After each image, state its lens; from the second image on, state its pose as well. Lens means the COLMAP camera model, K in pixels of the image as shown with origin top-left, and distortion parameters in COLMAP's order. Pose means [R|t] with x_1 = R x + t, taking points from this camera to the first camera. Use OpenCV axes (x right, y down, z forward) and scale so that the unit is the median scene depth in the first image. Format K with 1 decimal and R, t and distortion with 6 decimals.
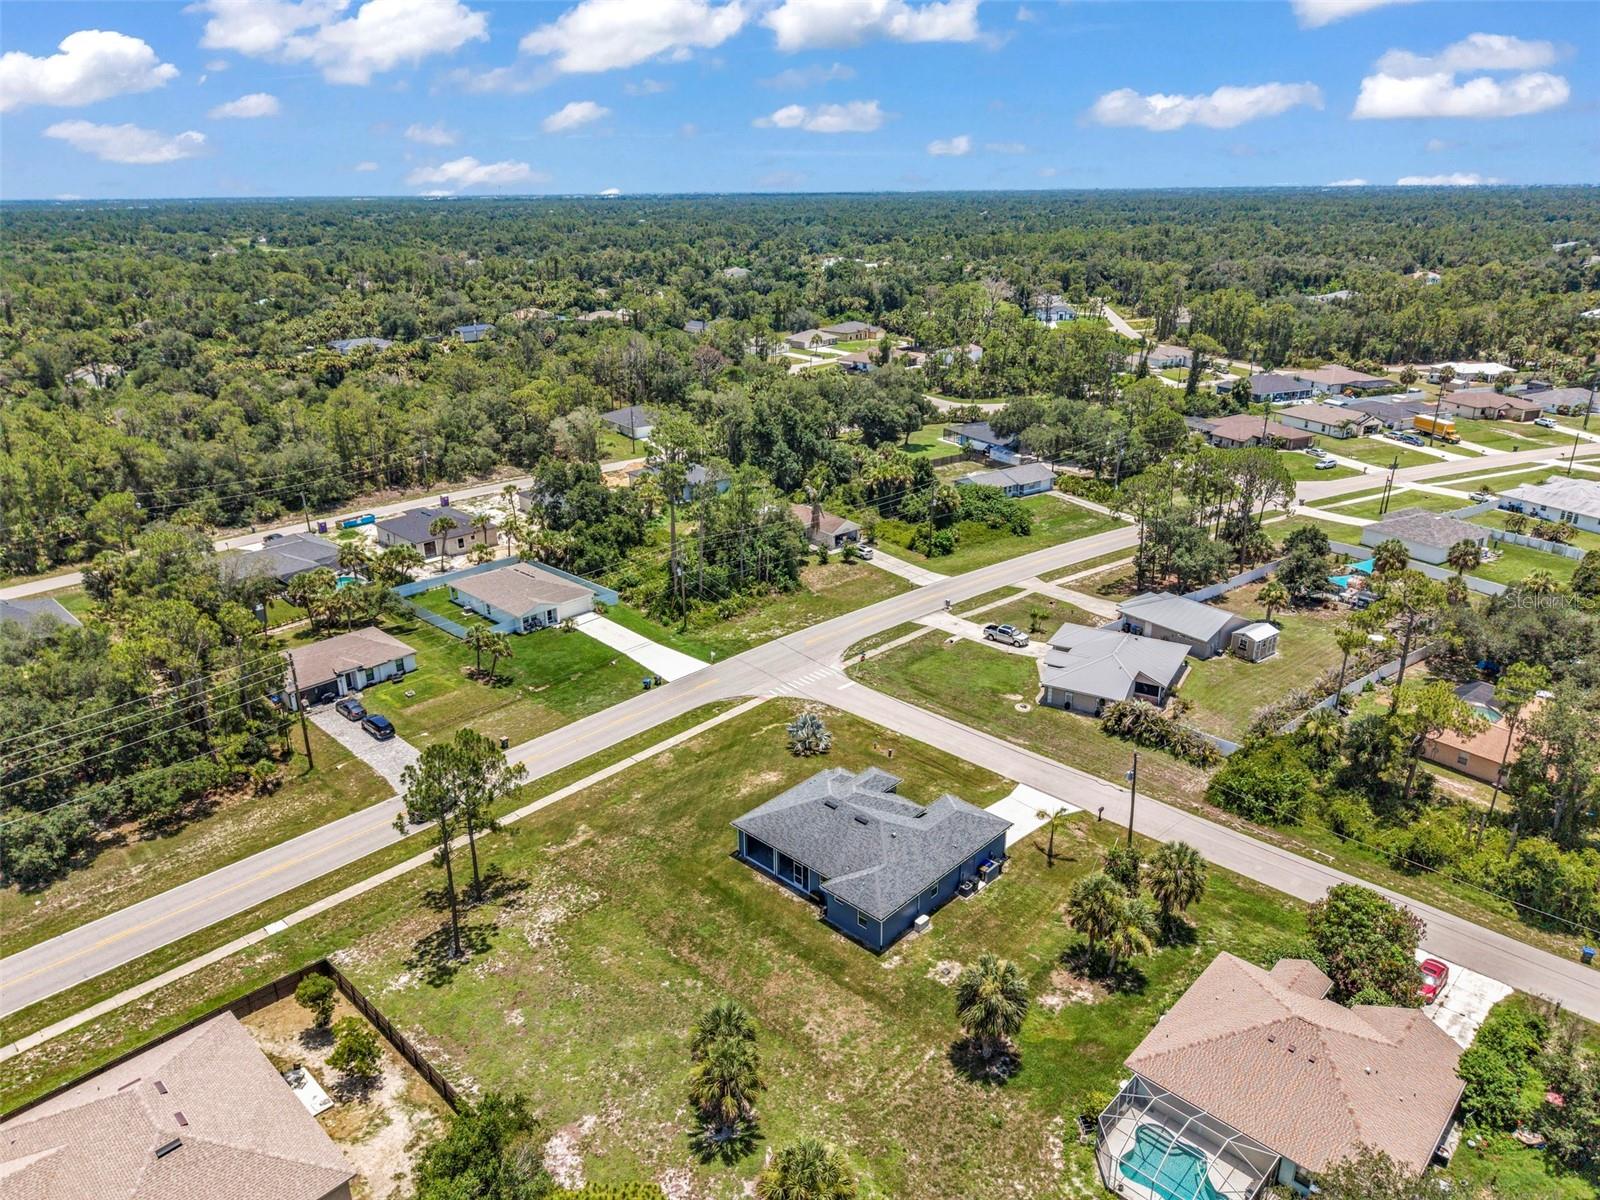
lens RADIAL K [[1065.6, 0, 798.5], [0, 1065.6, 602.4], [0, 0, 1]] dist [0.055020, -0.061808]
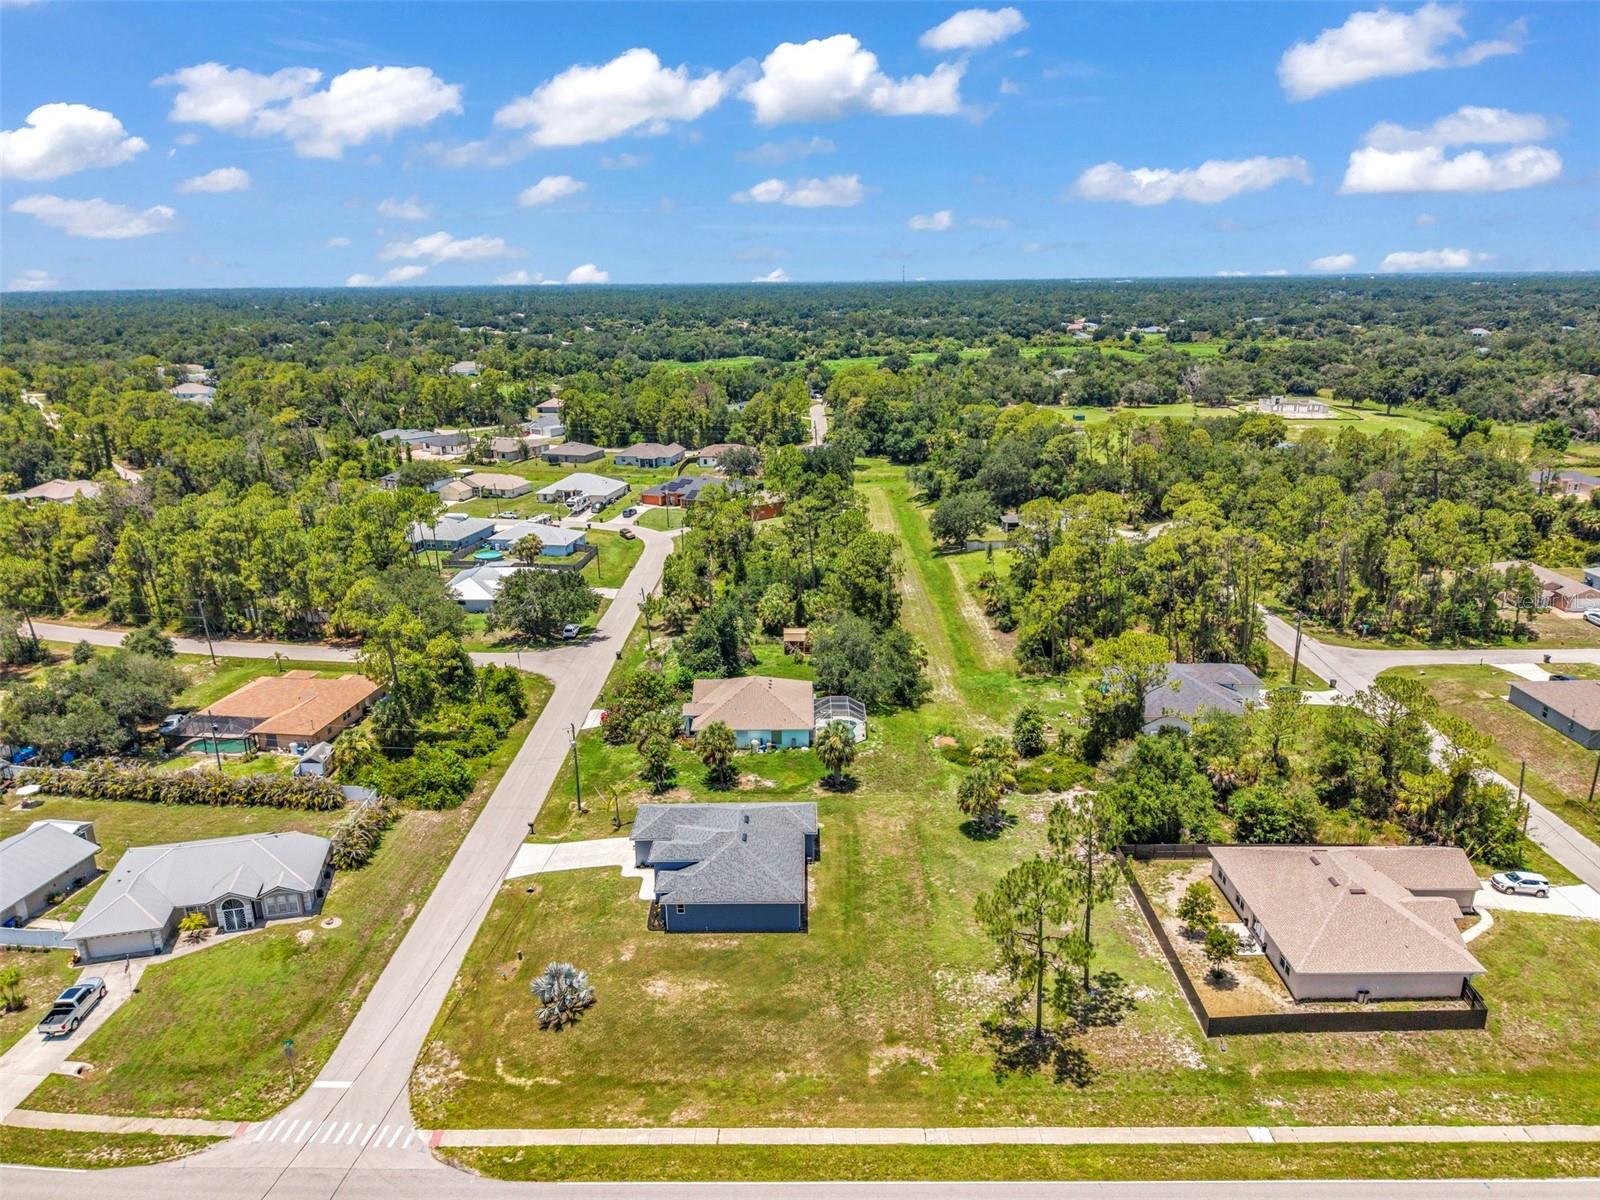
lens RADIAL K [[1065.6, 0, 798.5], [0, 1065.6, 602.4], [0, 0, 1]] dist [0.055020, -0.061808]
pose [[-0.686203, -0.195090, 0.700761, -0.531532], [0.279762, 0.818484, 0.501814, -0.393068], [-0.671460, 0.540392, -0.507067, 1.028813]]
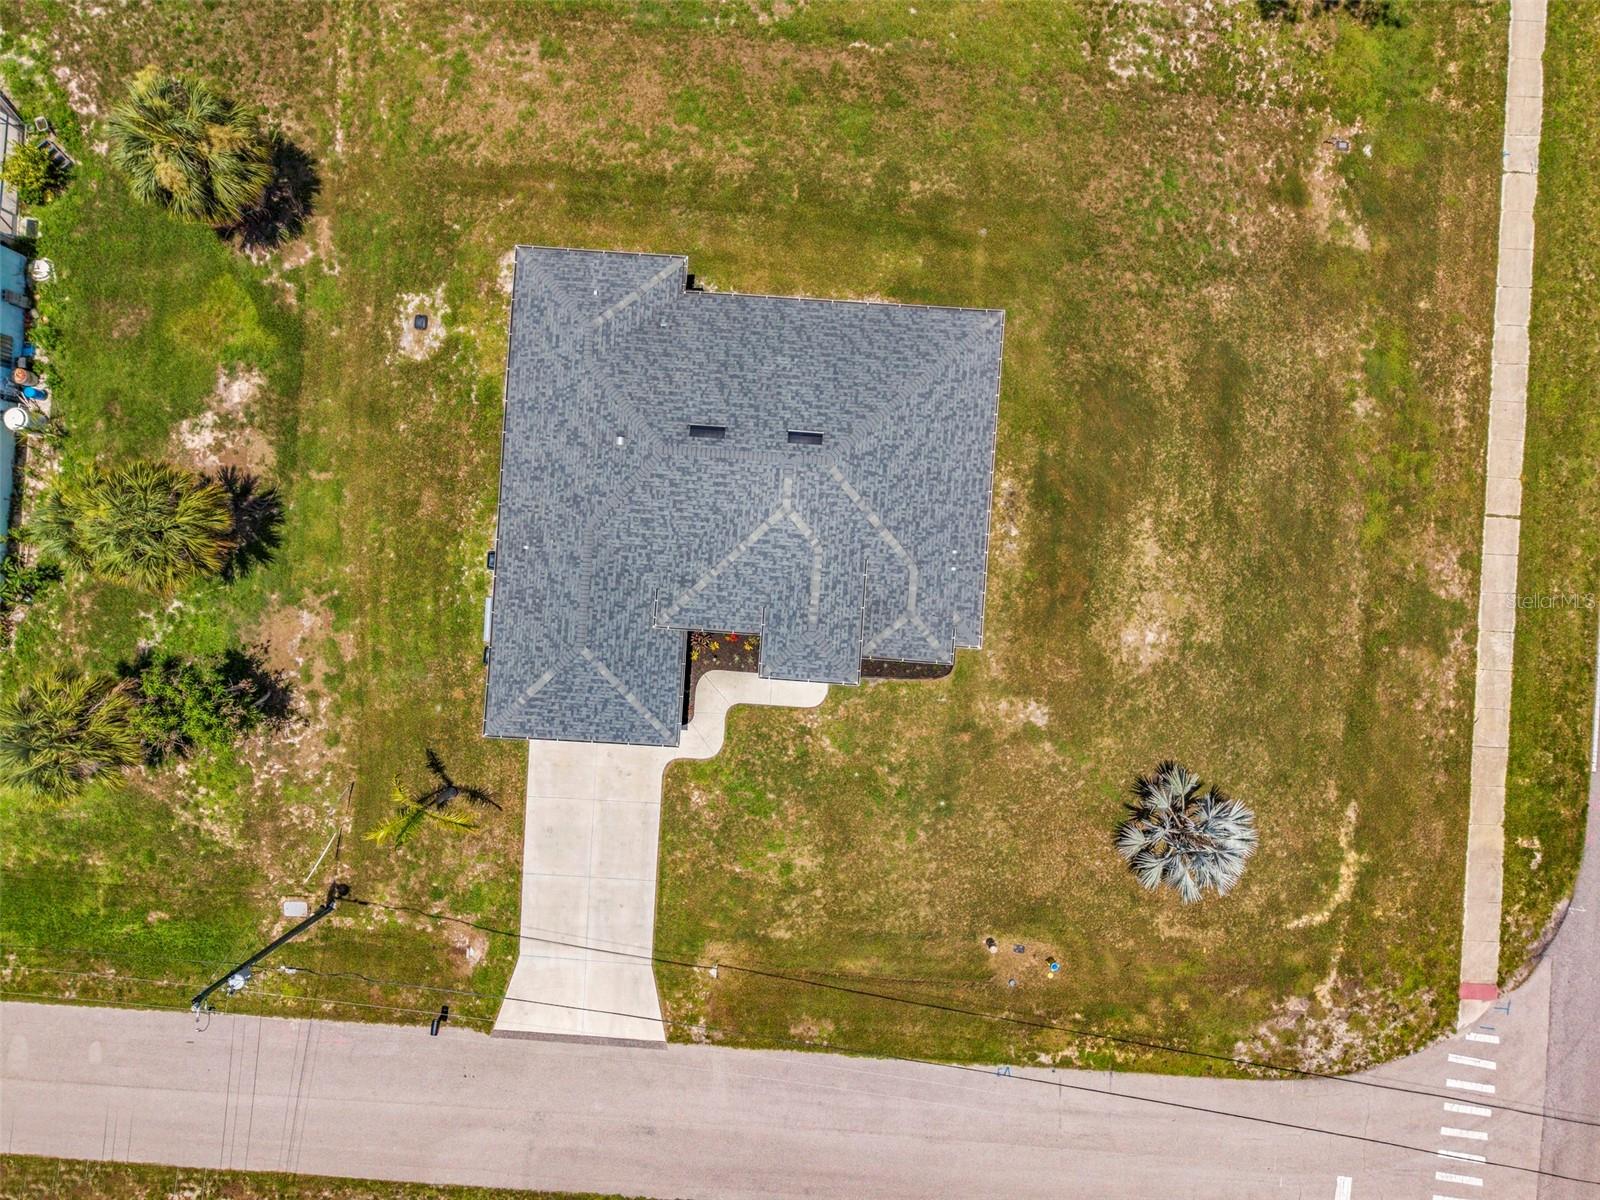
lens RADIAL K [[1075.0, 0, 798.2], [0, 1075.0, 591.1], [0, 0, 1]] dist [0.032392, -0.030299]
pose [[-0.765837, 0.643033, 0.001554, 0.051708], [-0.223906, -0.268930, 0.936772, -0.154557], [0.602793, 0.717067, 0.349936, 0.668864]]
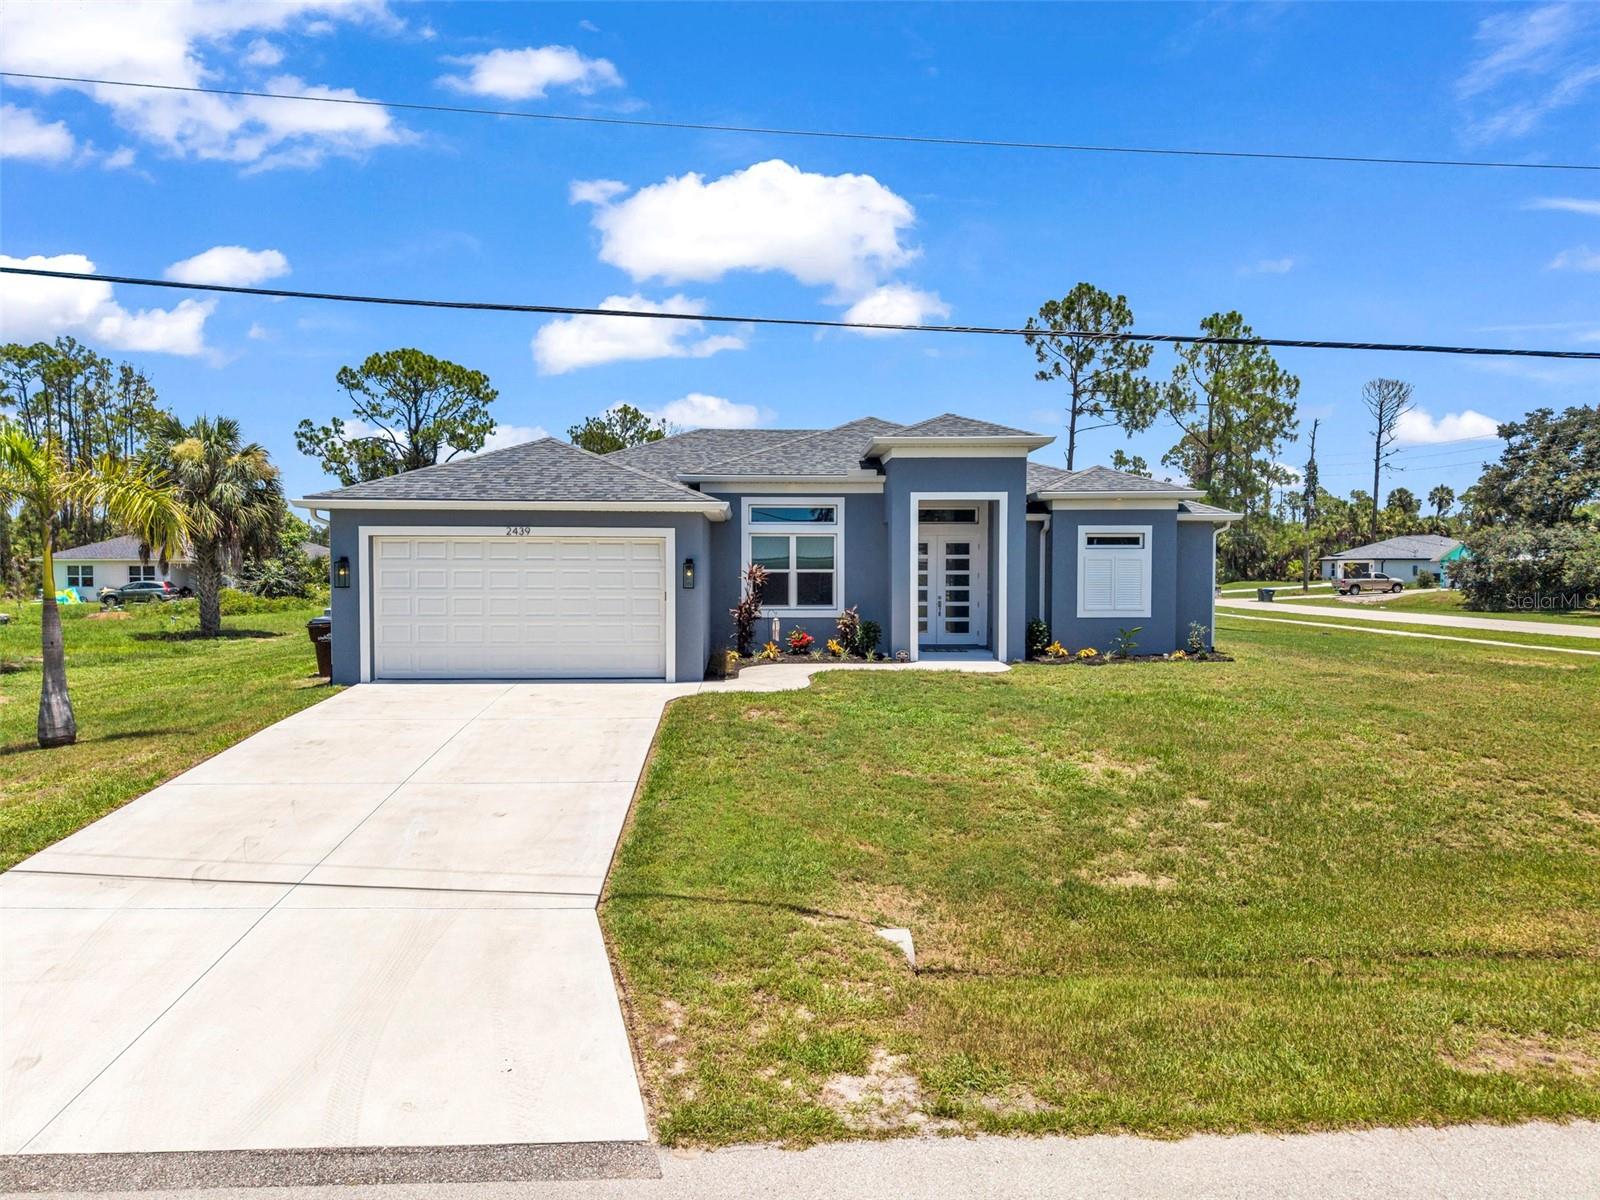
lens RADIAL K [[1068.3, 0, 800.0], [0, 1068.3, 600.0], [0, 0, 1]] dist [0.031108, -0.031050]
pose [[-0.690248, 0.033639, -0.722790, 0.209548], [-0.256078, 0.922912, 0.287502, 0.109859], [0.676743, 0.383539, -0.628424, 0.897850]]
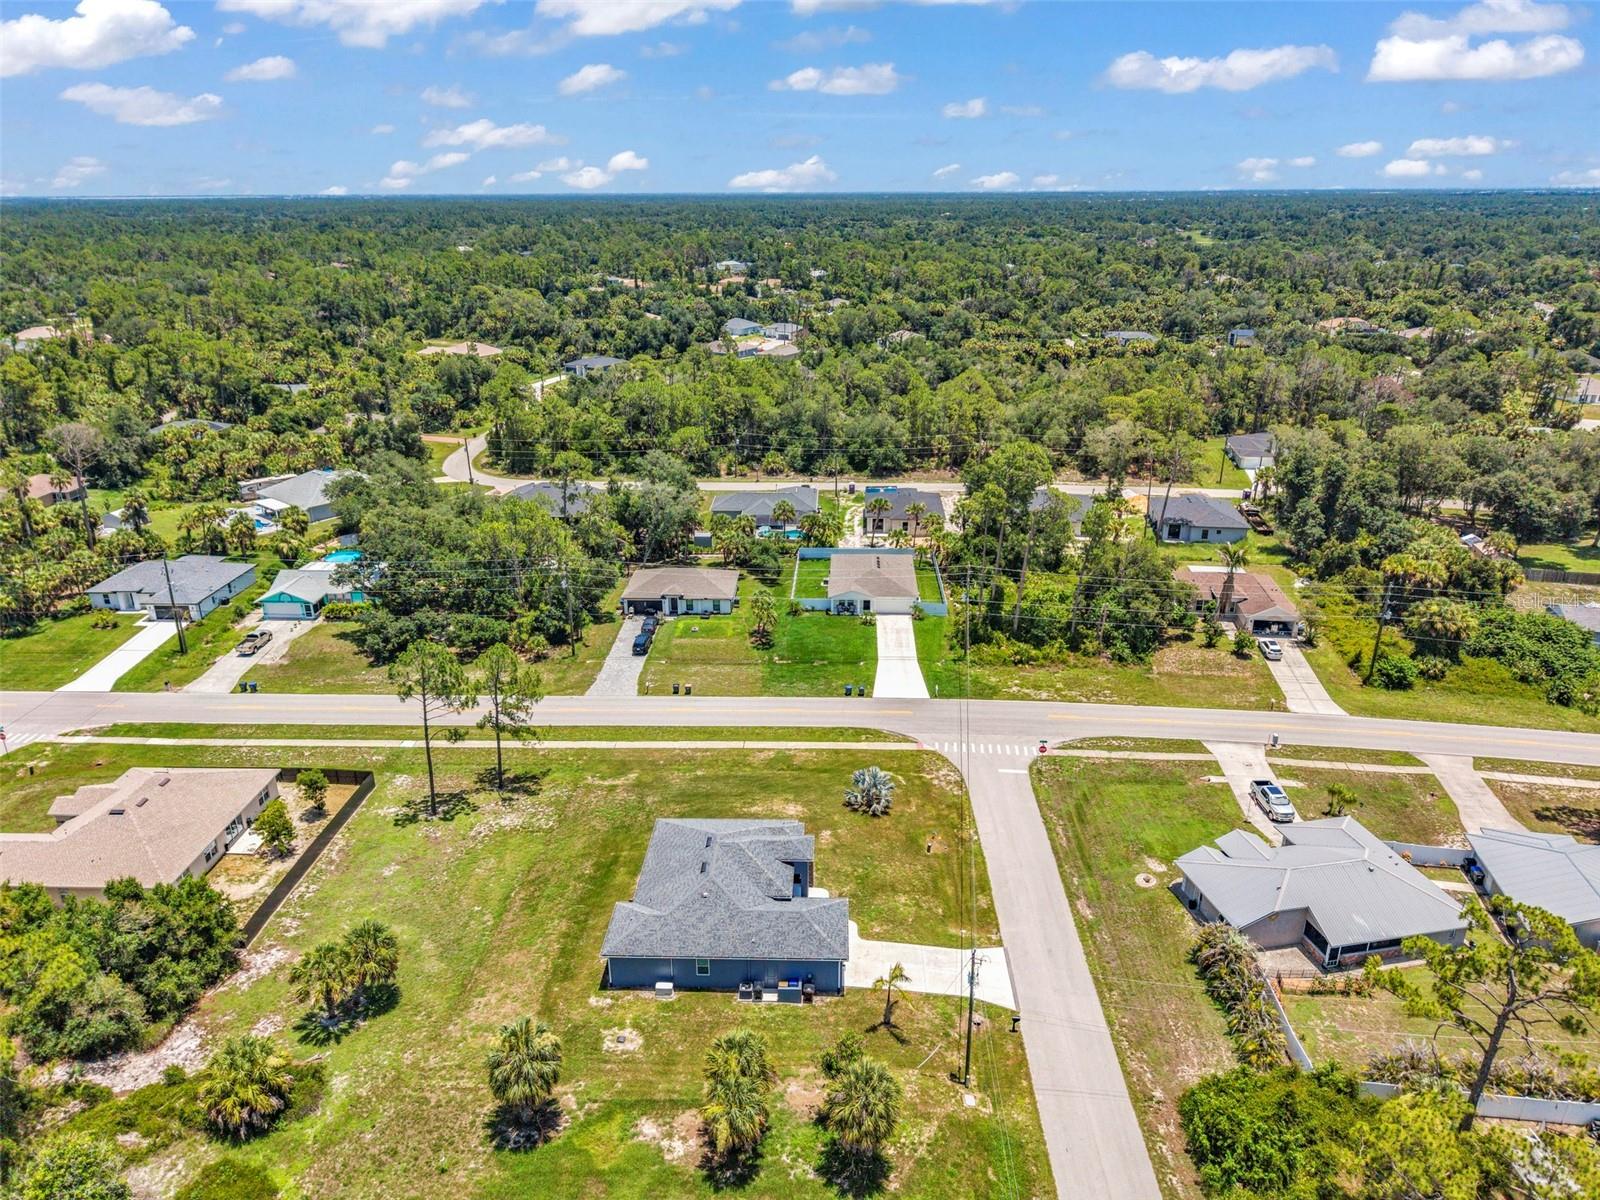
lens RADIAL K [[1065.6, 0, 798.5], [0, 1065.6, 602.4], [0, 0, 1]] dist [0.055020, -0.061808]
pose [[0.665120, 0.273960, -0.694667, 0.512793], [-0.270105, 0.955545, 0.118229, -0.110844], [0.696175, 0.108996, 0.709549, 0.265492]]
